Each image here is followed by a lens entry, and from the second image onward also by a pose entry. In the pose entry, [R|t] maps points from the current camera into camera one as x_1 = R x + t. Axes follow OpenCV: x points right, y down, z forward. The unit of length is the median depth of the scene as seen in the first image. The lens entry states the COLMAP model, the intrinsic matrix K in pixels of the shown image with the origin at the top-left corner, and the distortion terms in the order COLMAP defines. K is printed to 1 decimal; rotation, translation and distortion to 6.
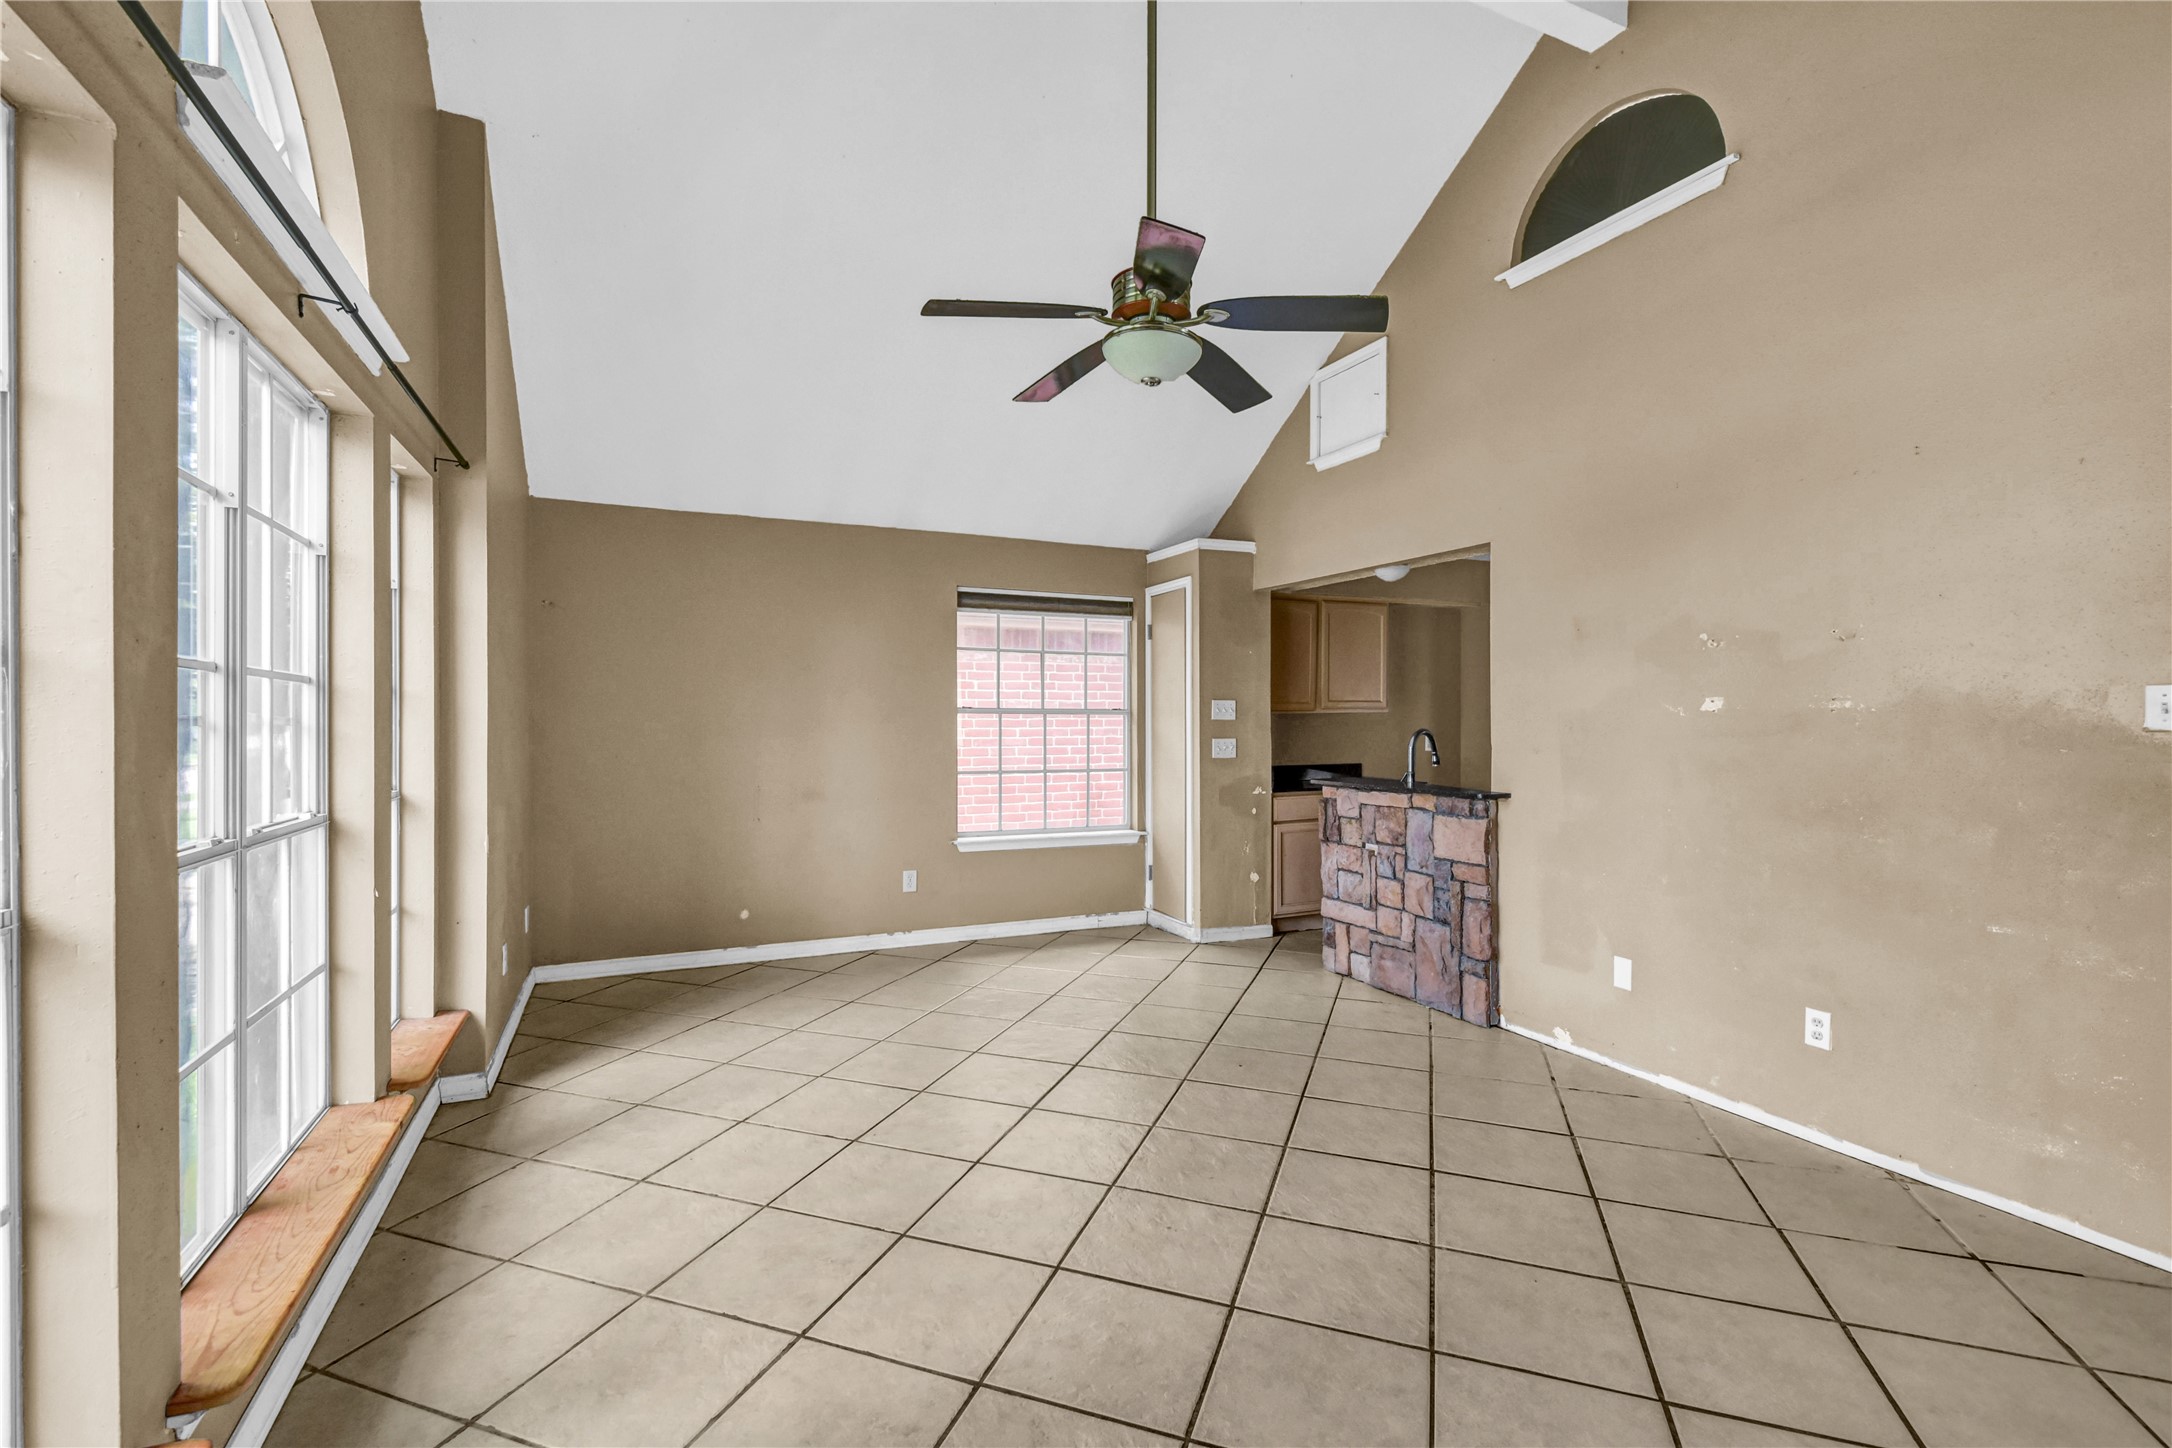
lens RADIAL K [[964.4, 0, 1094.6], [0, 964.4, 716.9], [0, 0, 1]] dist [0.004147, -0.001795]
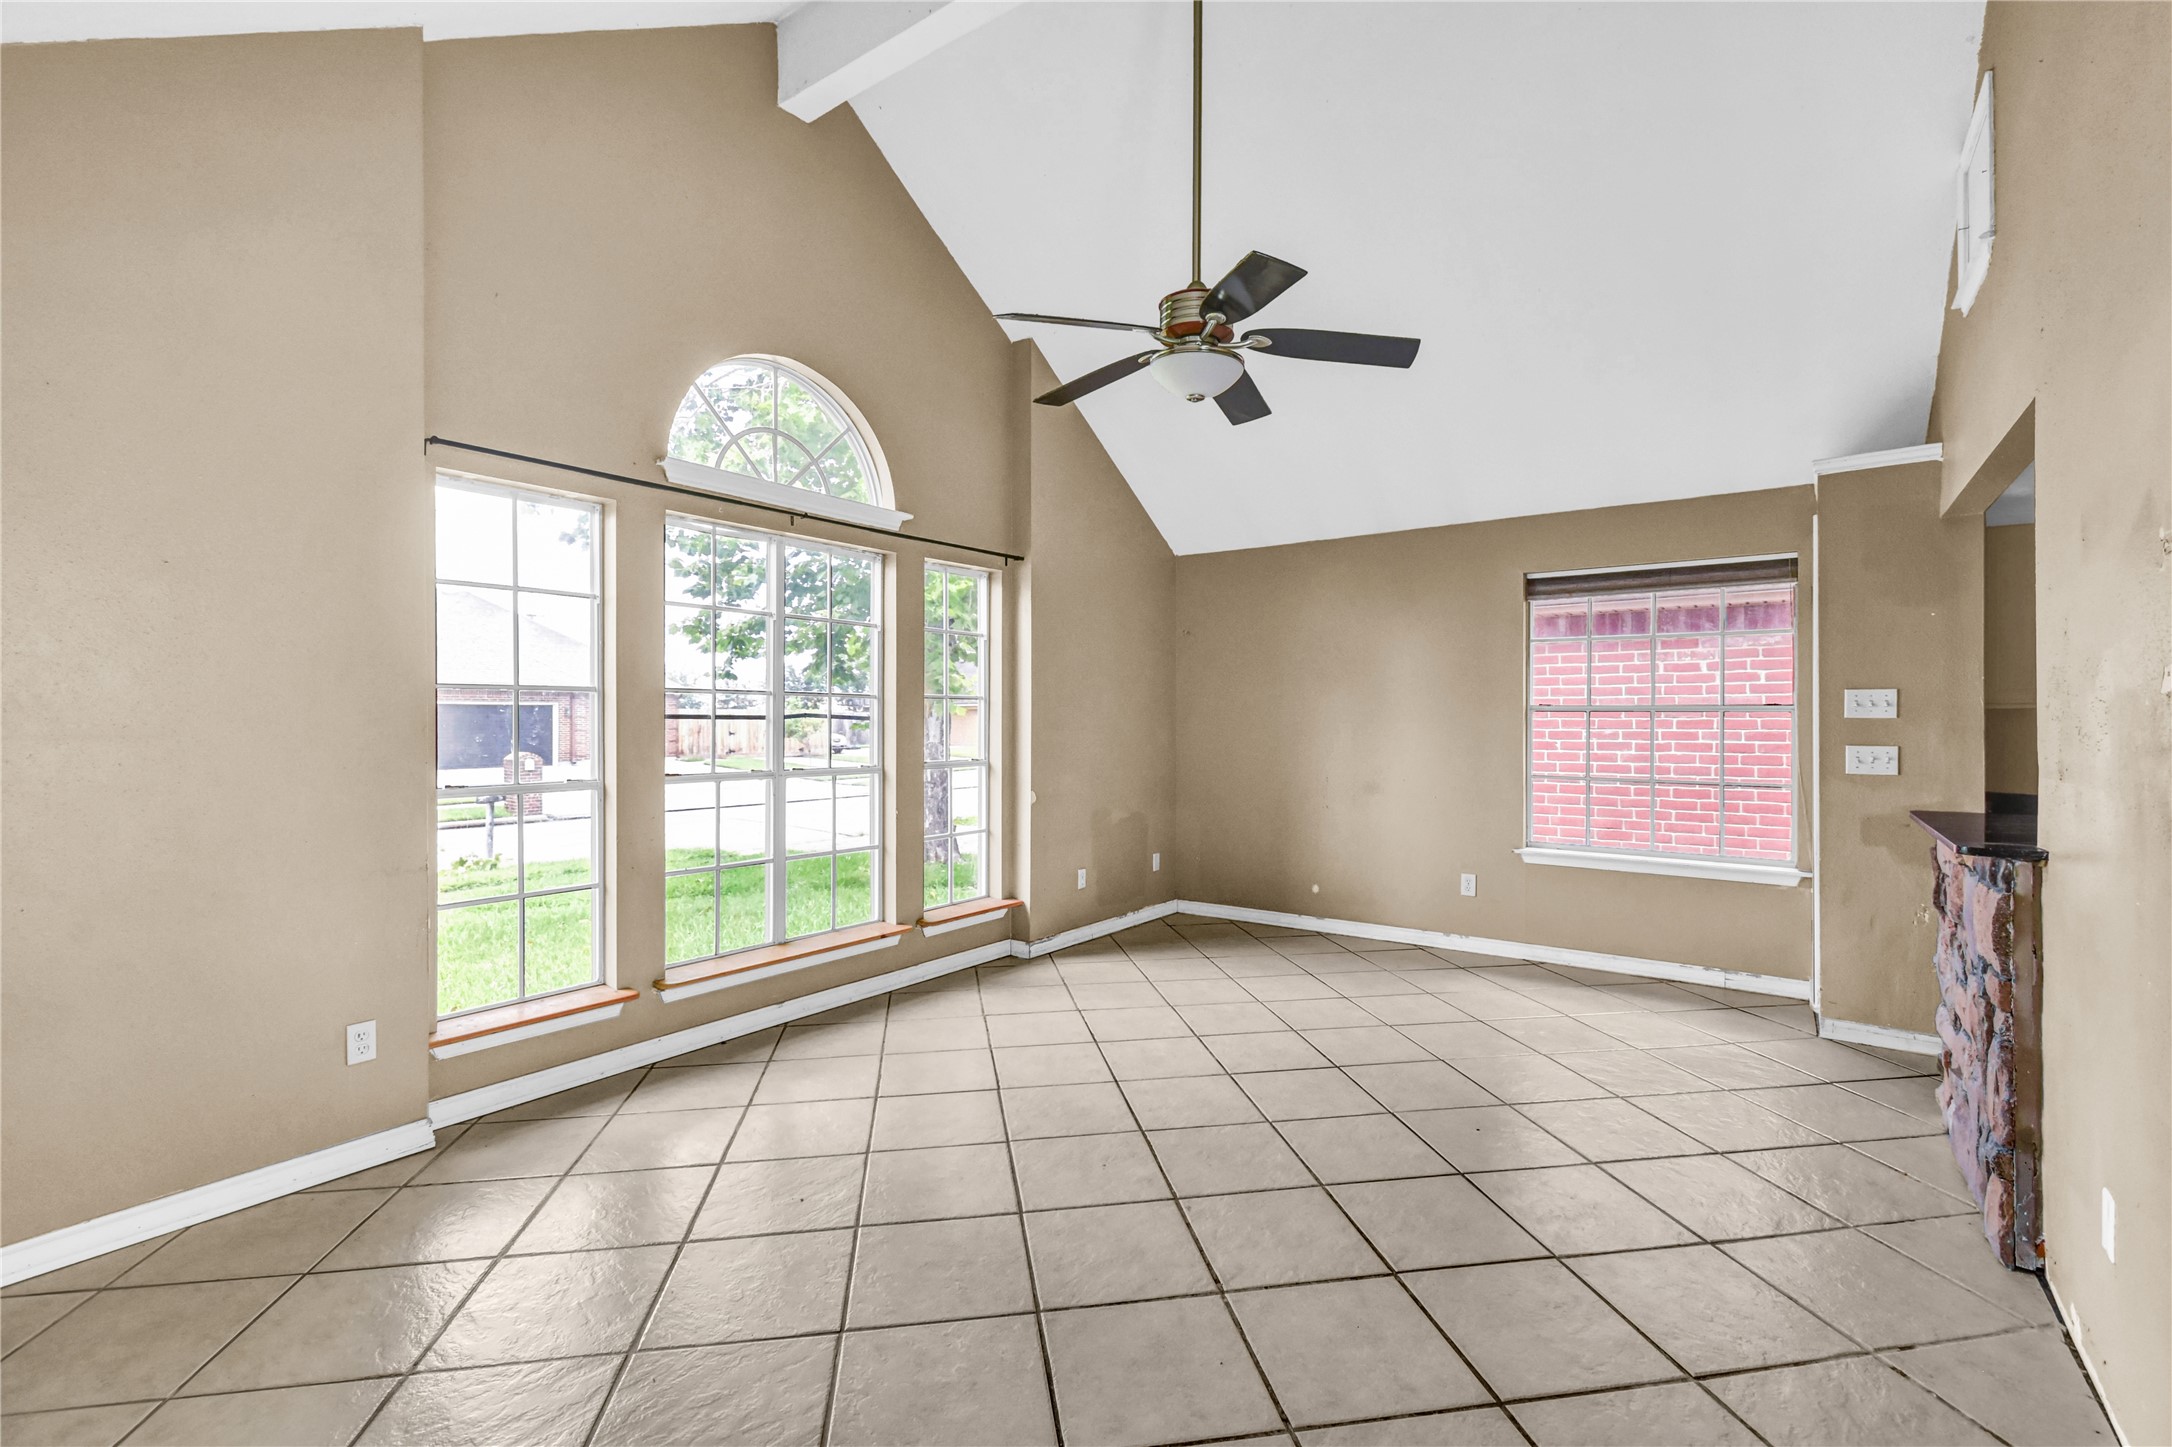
lens RADIAL K [[964.4, 0, 1097.8], [0, 964.4, 724.2], [0, 0, 1]] dist [0.004147, -0.001795]
pose [[0.484810, 0.002641, -0.874616, 0.467423], [0.001715, 0.999991, 0.003970, 0.003283], [0.874618, -0.003424, 0.484801, 0.196748]]
